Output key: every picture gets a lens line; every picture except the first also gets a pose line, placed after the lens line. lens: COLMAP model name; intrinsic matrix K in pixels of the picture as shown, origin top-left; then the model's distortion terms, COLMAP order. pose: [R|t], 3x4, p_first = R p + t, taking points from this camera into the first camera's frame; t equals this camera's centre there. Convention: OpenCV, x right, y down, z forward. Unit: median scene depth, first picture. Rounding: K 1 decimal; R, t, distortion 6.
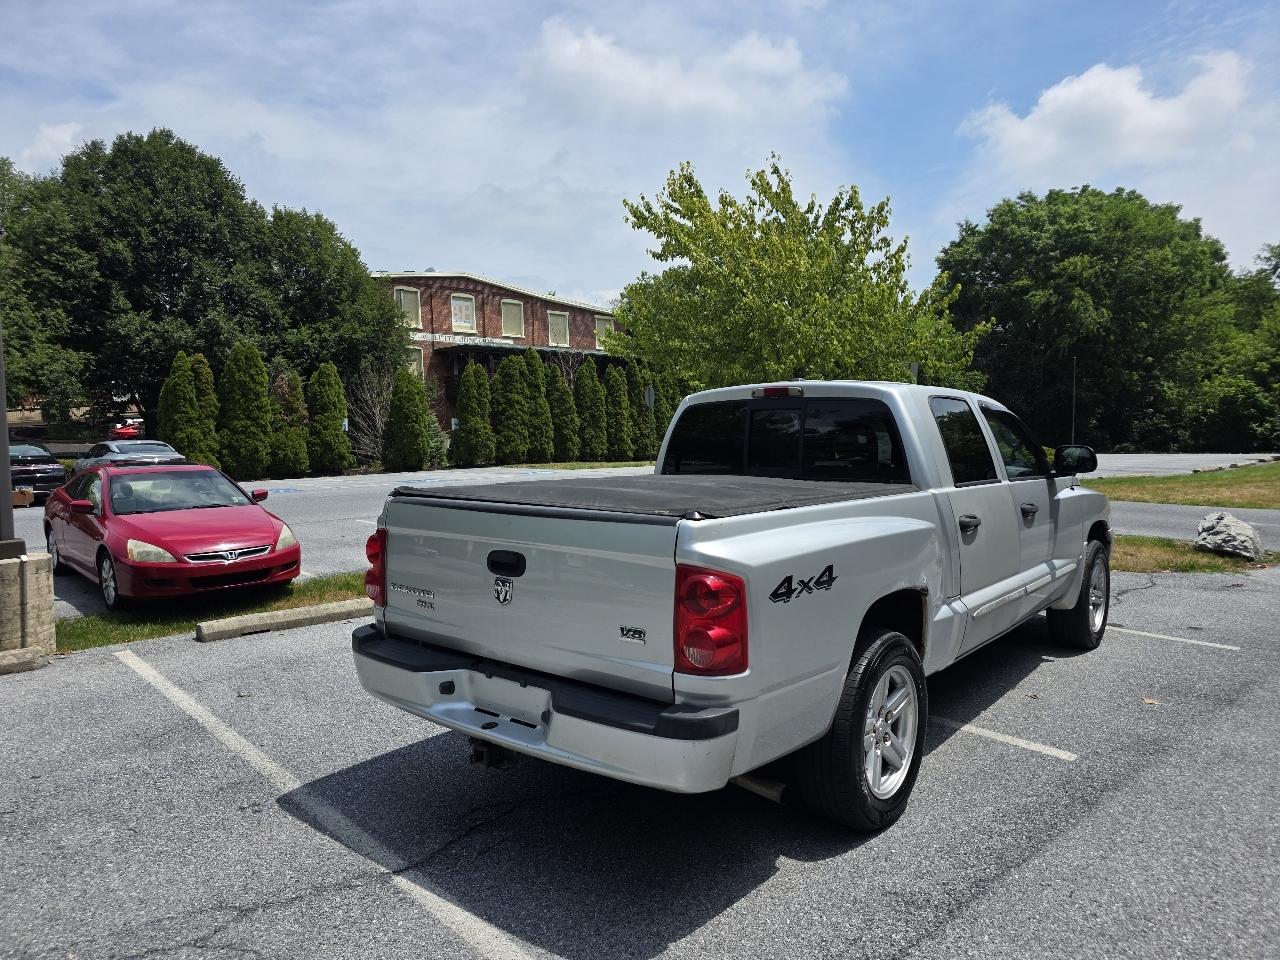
lens RADIAL K [[857.2, 0, 656.9], [0, 857.2, 485.4], [0, 0, 1]] dist [0.034607, -0.025914]
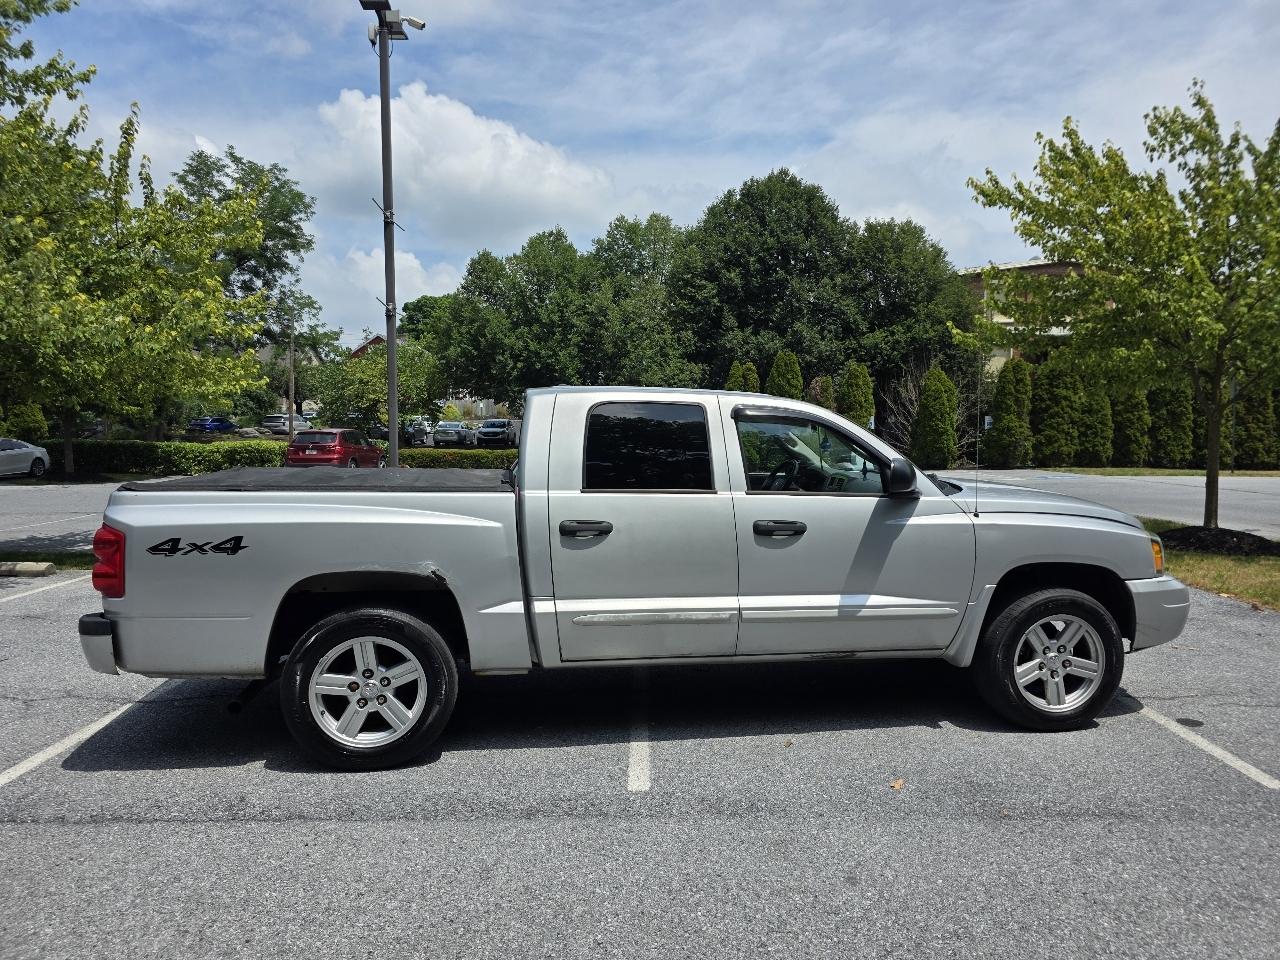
lens RADIAL K [[857.2, 0, 658.1], [0, 857.2, 488.2], [0, 0, 1]] dist [0.034607, -0.025914]
pose [[0.744169, 0.056202, -0.665623, 0.123252], [-0.052129, 0.998302, 0.026012, -0.003761], [0.665954, 0.015341, 0.745835, 0.036100]]
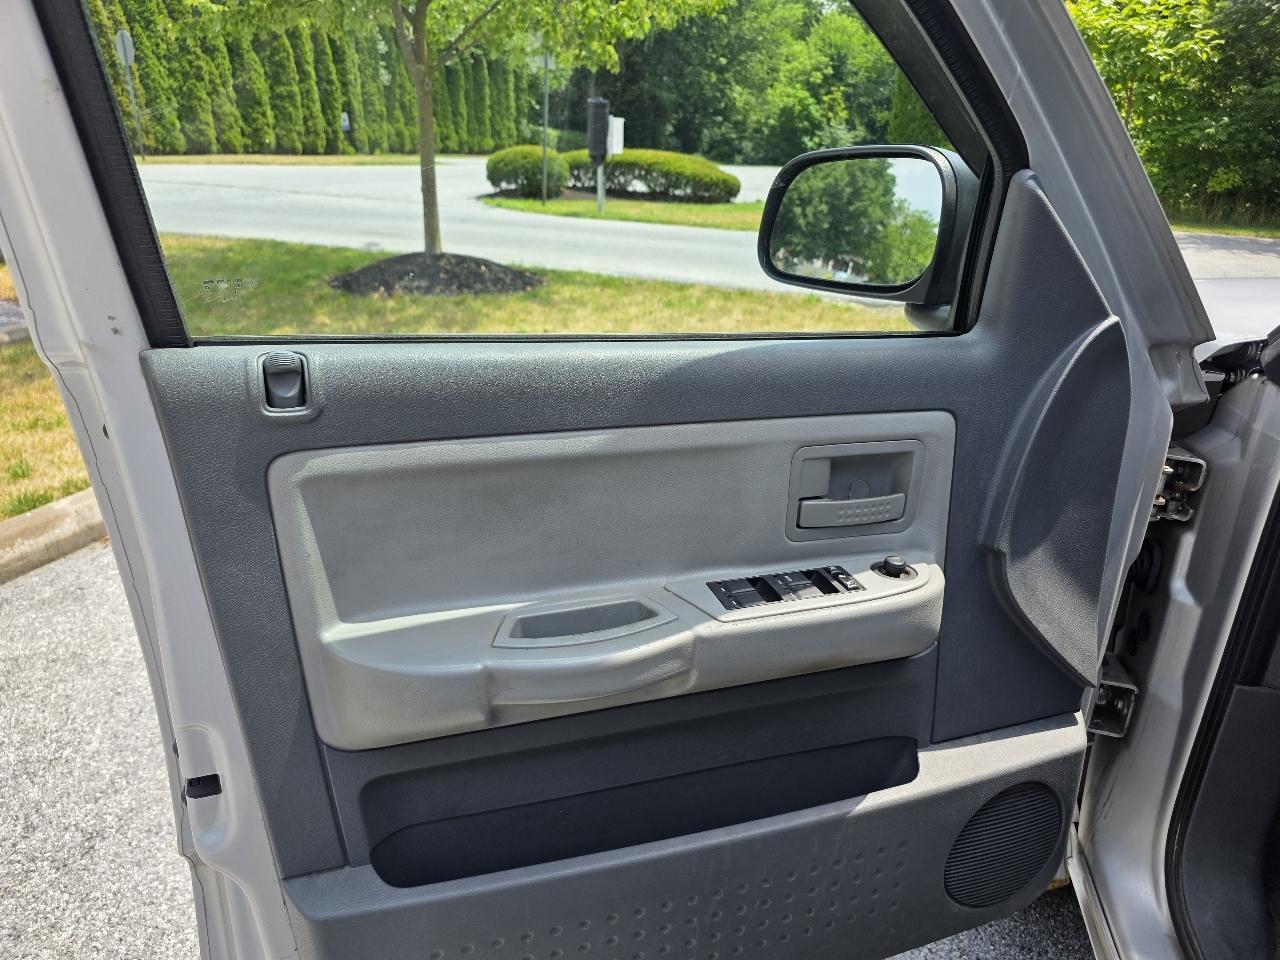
lens RADIAL K [[857.2, 0, 633.4], [0, 857.2, 477.1], [0, 0, 1]] dist [0.034607, -0.025914]
pose [[0.890717, -0.127566, 0.436292, 0.005946], [-0.017508, 0.949474, 0.313357, -0.007823], [-0.454222, -0.286751, 0.843479, 0.167435]]
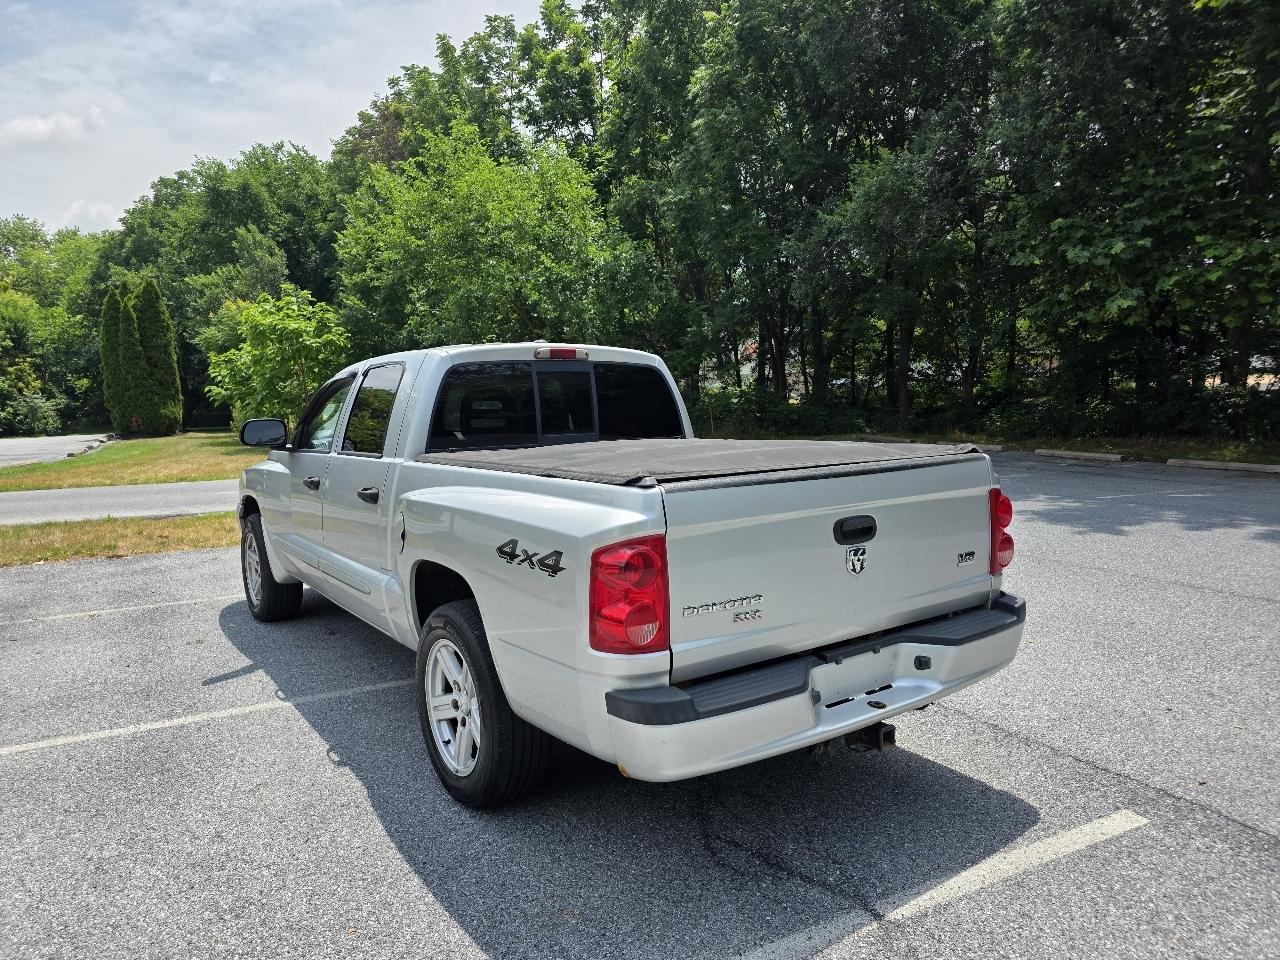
lens RADIAL K [[857.2, 0, 637.3], [0, 857.2, 502.0], [0, 0, 1]] dist [0.034607, -0.025914]
pose [[0.264063, -0.114974, 0.957628, -0.094635], [0.081161, 0.991997, 0.096721, -0.003913], [-0.961085, 0.052182, 0.271281, 0.083191]]
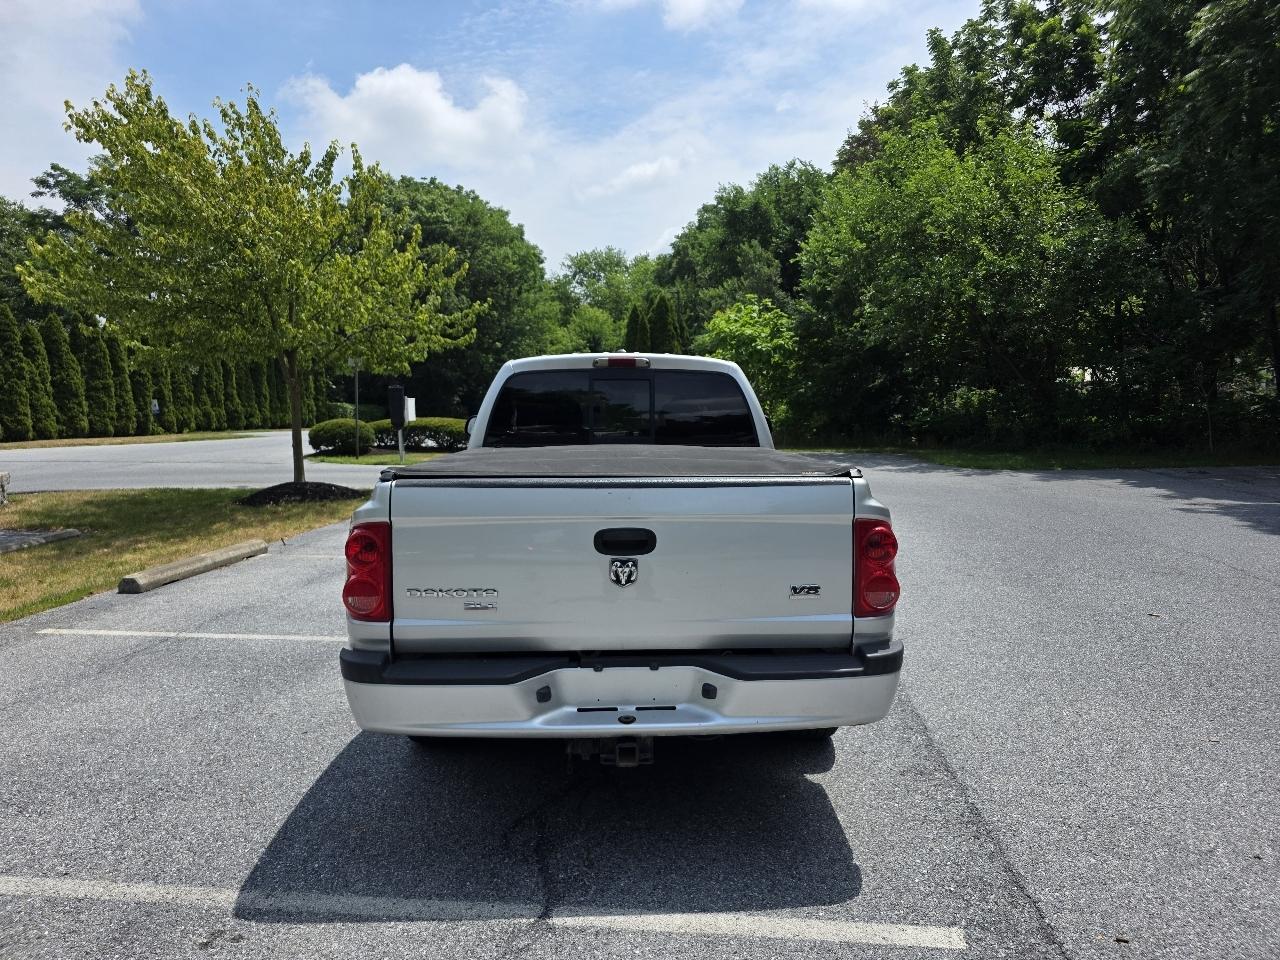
lens RADIAL K [[857.2, 0, 648.2], [0, 857.2, 491.7], [0, 0, 1]] dist [0.034607, -0.025914]
pose [[0.750327, -0.062524, 0.658103, -0.064518], [0.039390, 0.997977, 0.049904, -0.000615], [-0.659892, -0.011521, 0.751272, 0.025495]]
